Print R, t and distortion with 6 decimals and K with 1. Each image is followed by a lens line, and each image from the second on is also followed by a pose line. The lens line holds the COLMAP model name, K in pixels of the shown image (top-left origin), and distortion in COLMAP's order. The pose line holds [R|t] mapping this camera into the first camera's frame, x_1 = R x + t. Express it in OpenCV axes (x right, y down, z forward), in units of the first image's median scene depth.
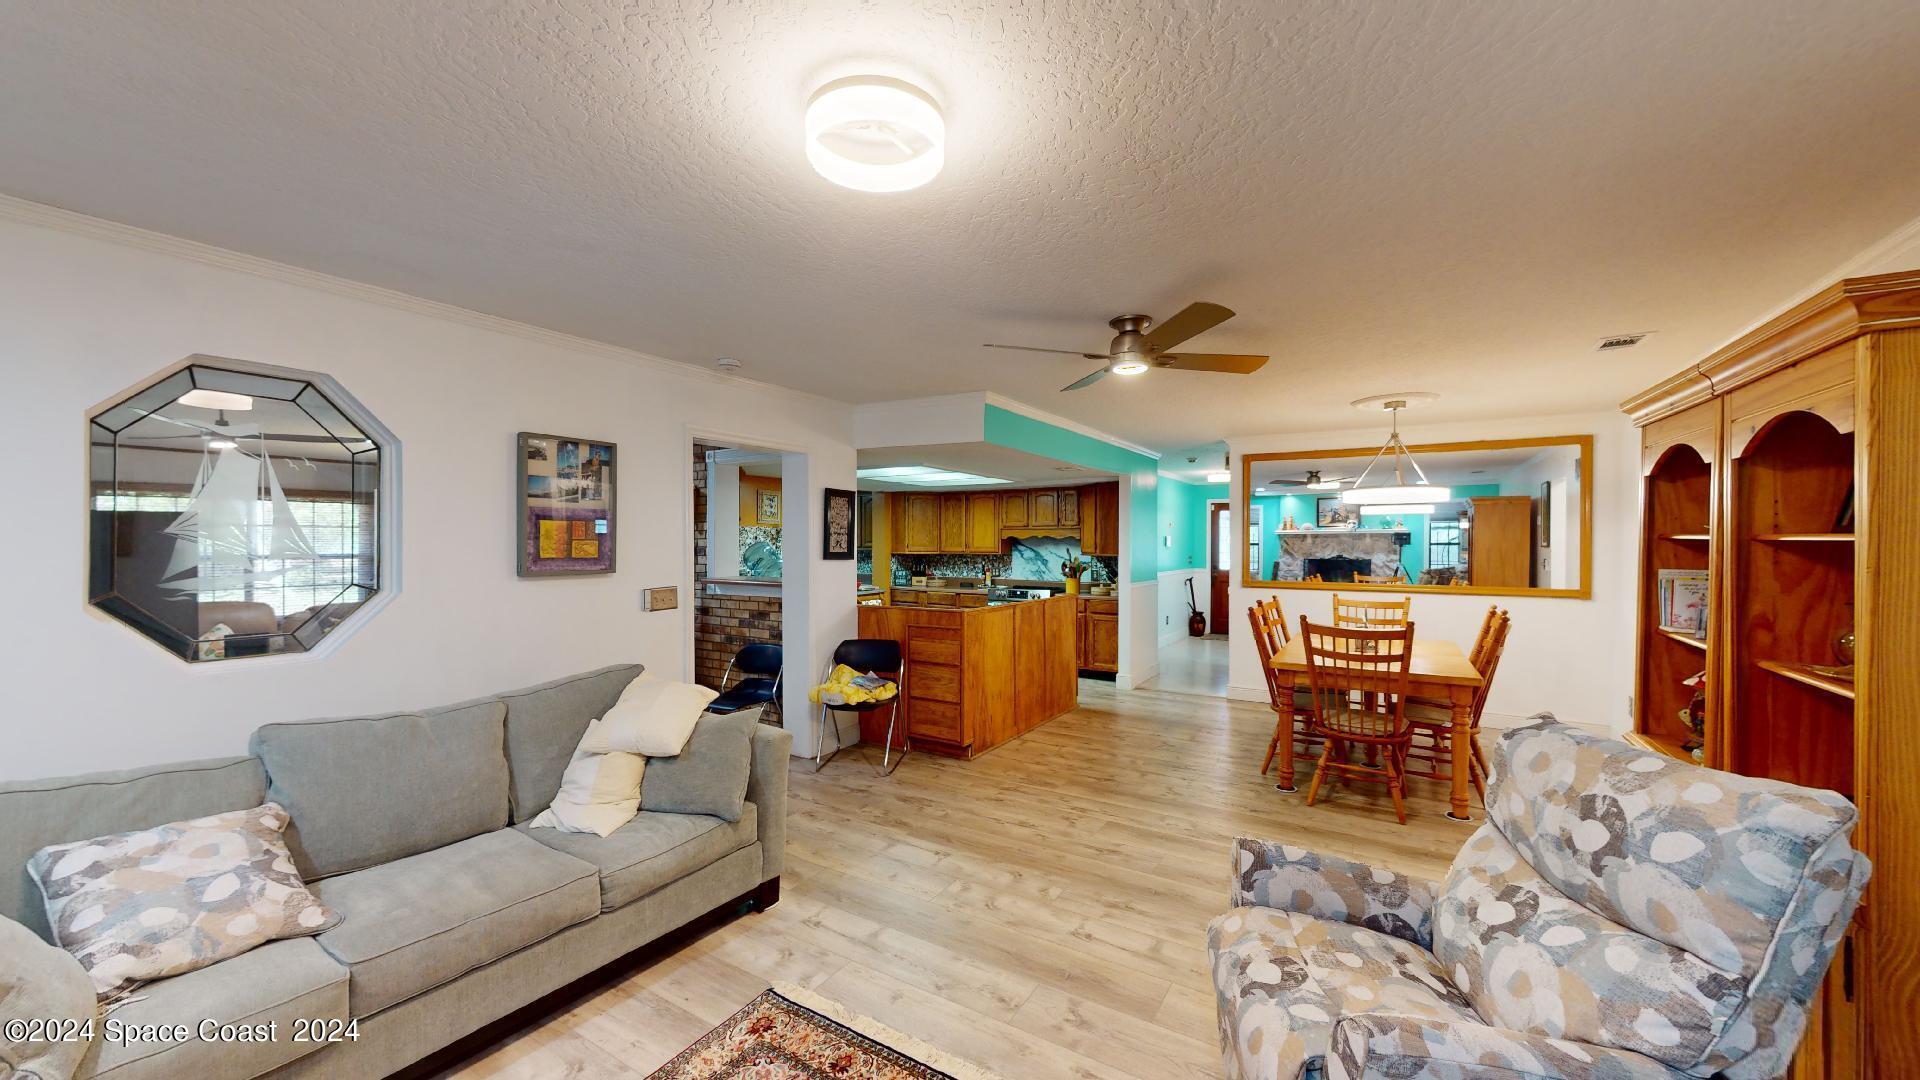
lens RADIAL K [[705.5, 0, 960.0], [0, 705.5, 540.0], [0, 0, 1]] dist [0.001438, -0.000134]
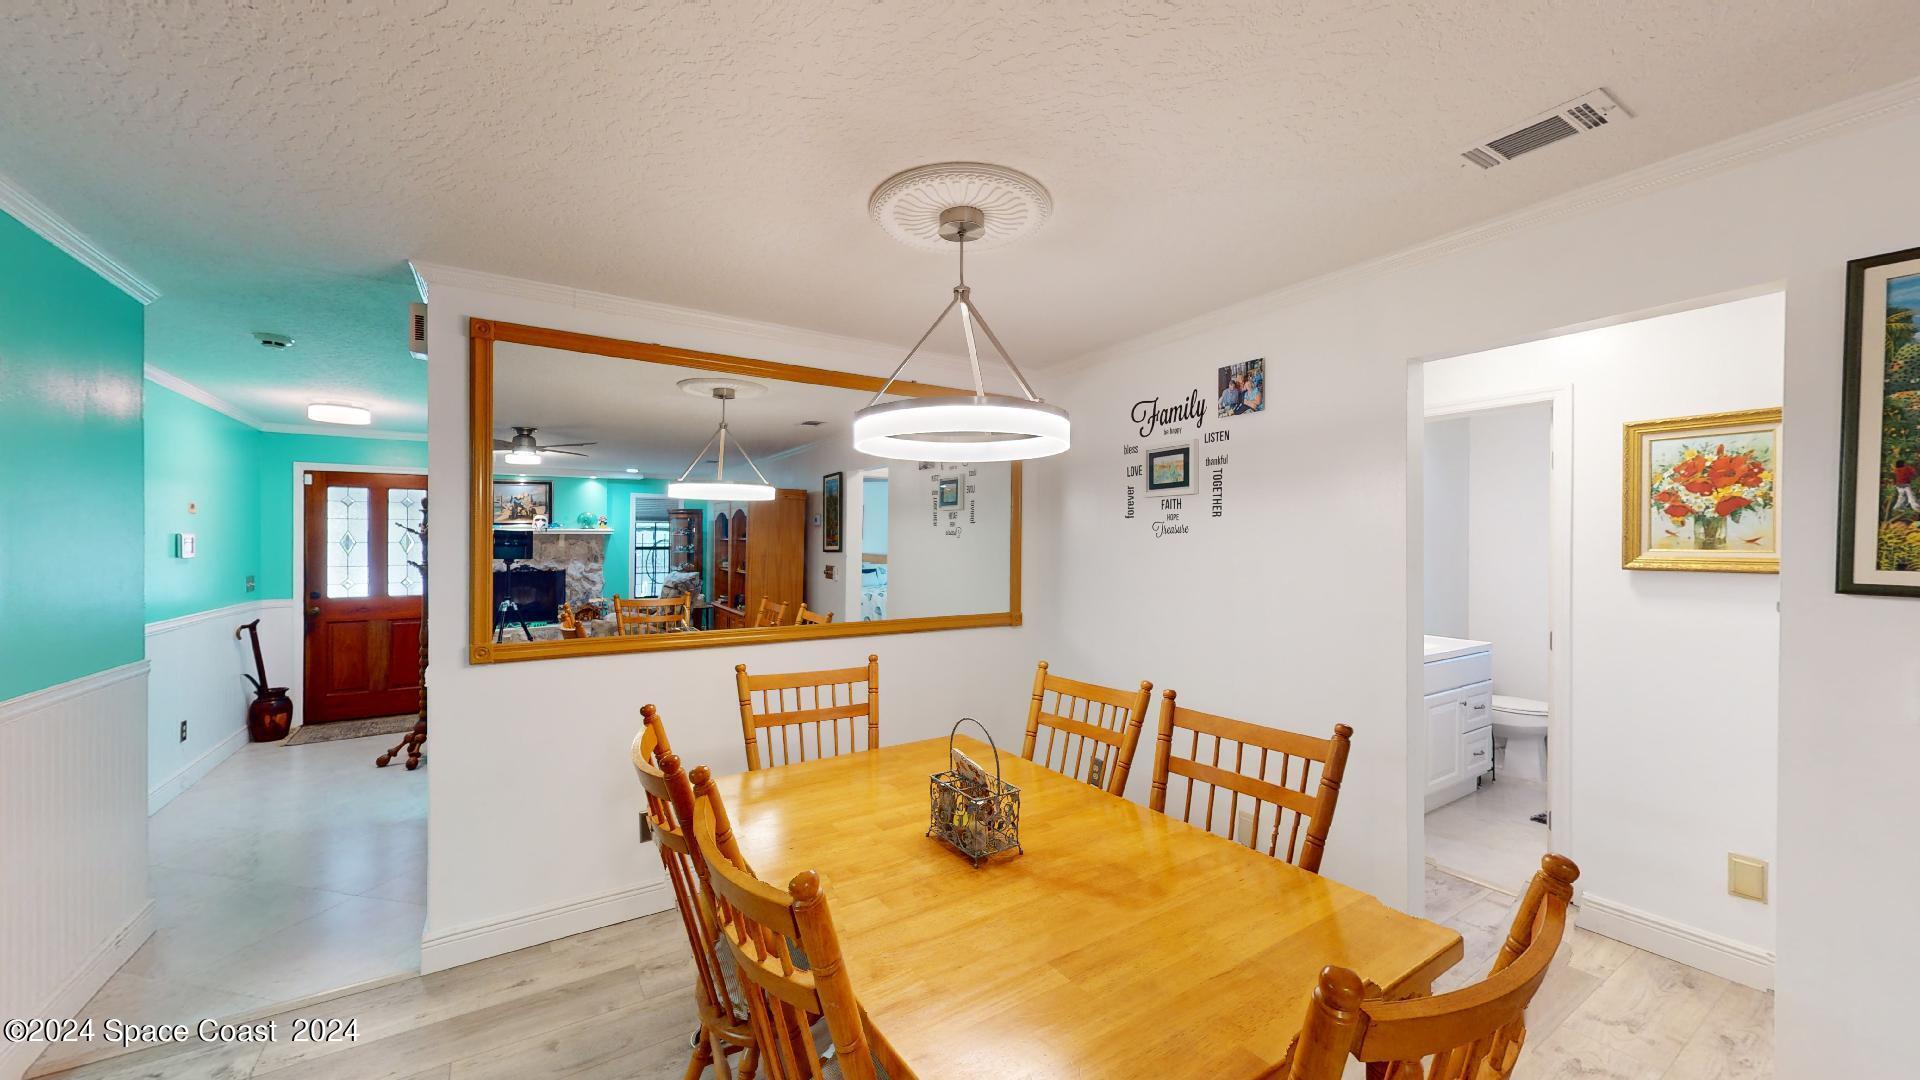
lens RADIAL K [[705.5, 0, 960.0], [0, 705.5, 540.0], [0, 0, 1]] dist [0.001438, -0.000134]
pose [[0.433357, -0.002511, 0.901219, 0.149840], [0.006687, 0.999978, -0.000429, -0.000648], [-0.901197, 0.006212, 0.433364, 0.527262]]
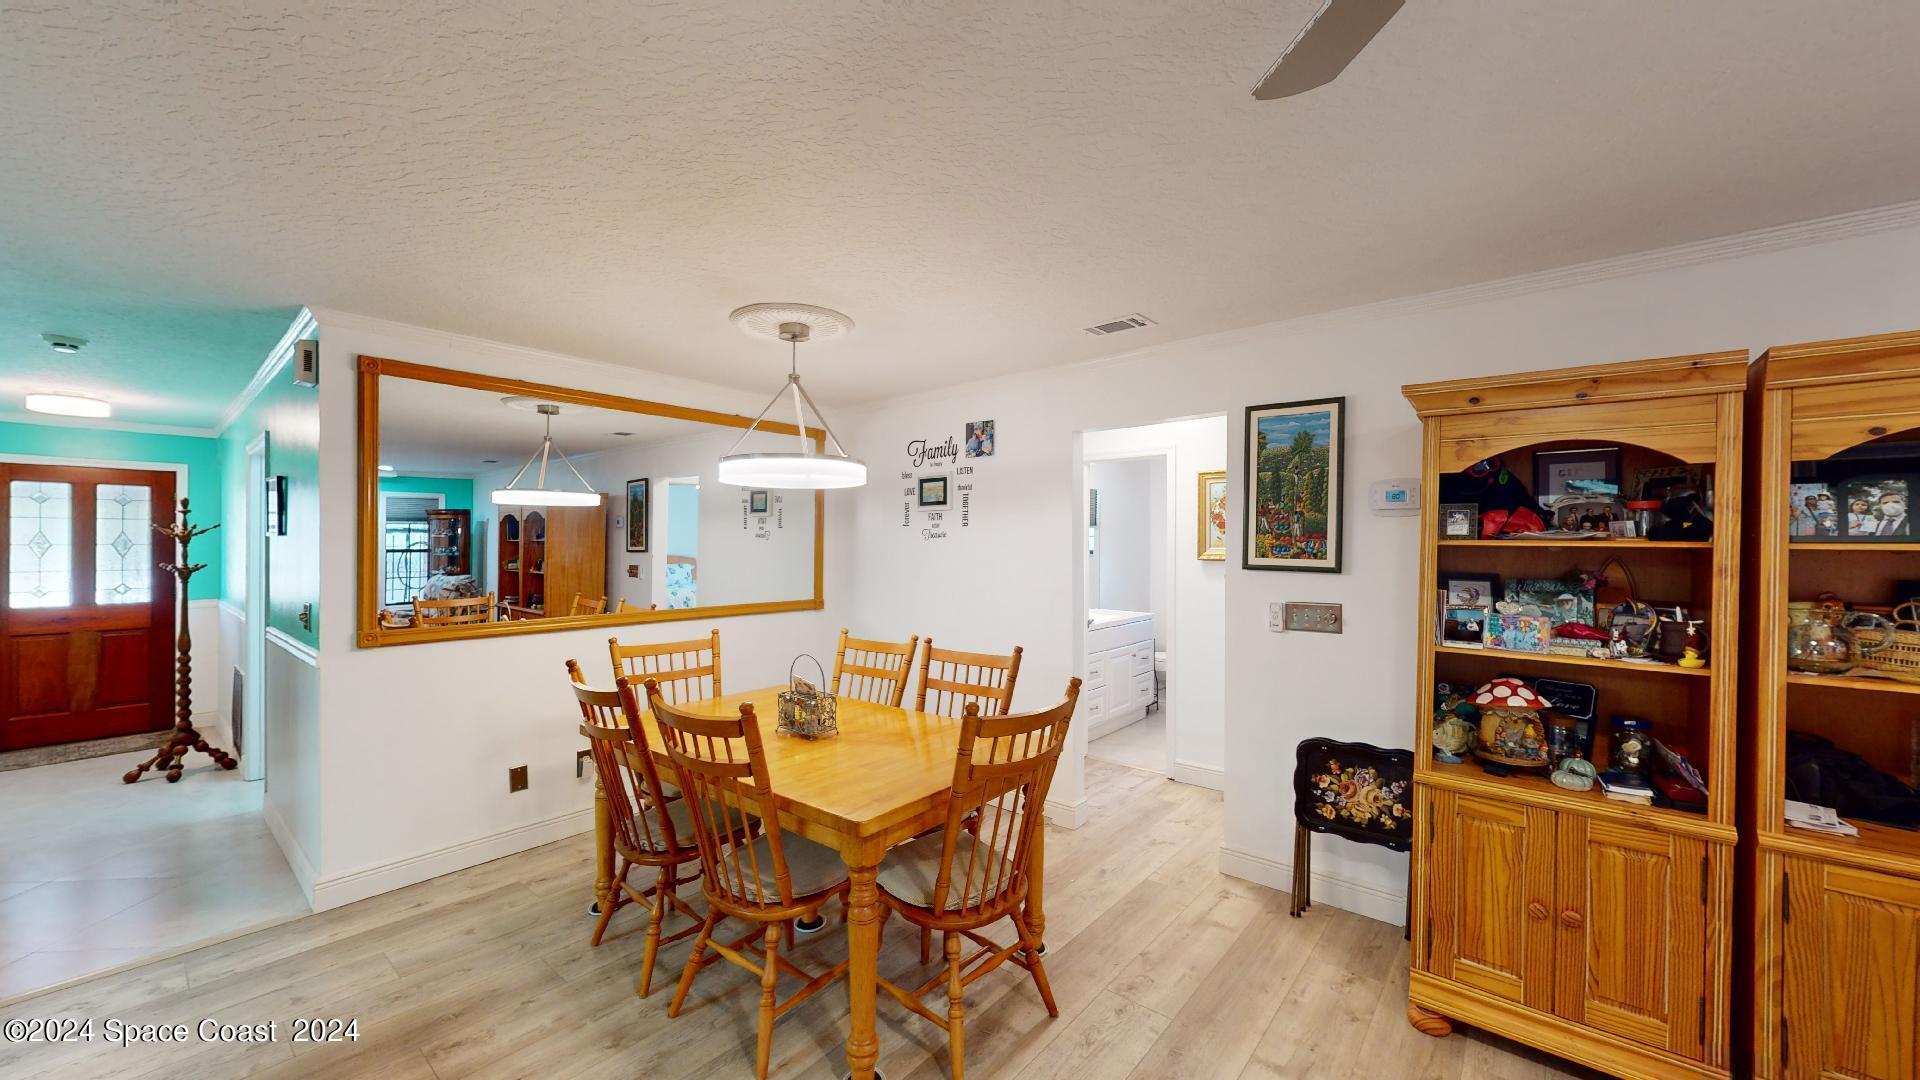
lens RADIAL K [[705.5, 0, 960.0], [0, 705.5, 540.0], [0, 0, 1]] dist [0.001438, -0.000134]
pose [[0.145313, 0.000032, 0.989386, 0.003092], [0.006120, 0.999981, -0.000931, -0.001489], [-0.989367, 0.006190, 0.145310, 0.489386]]
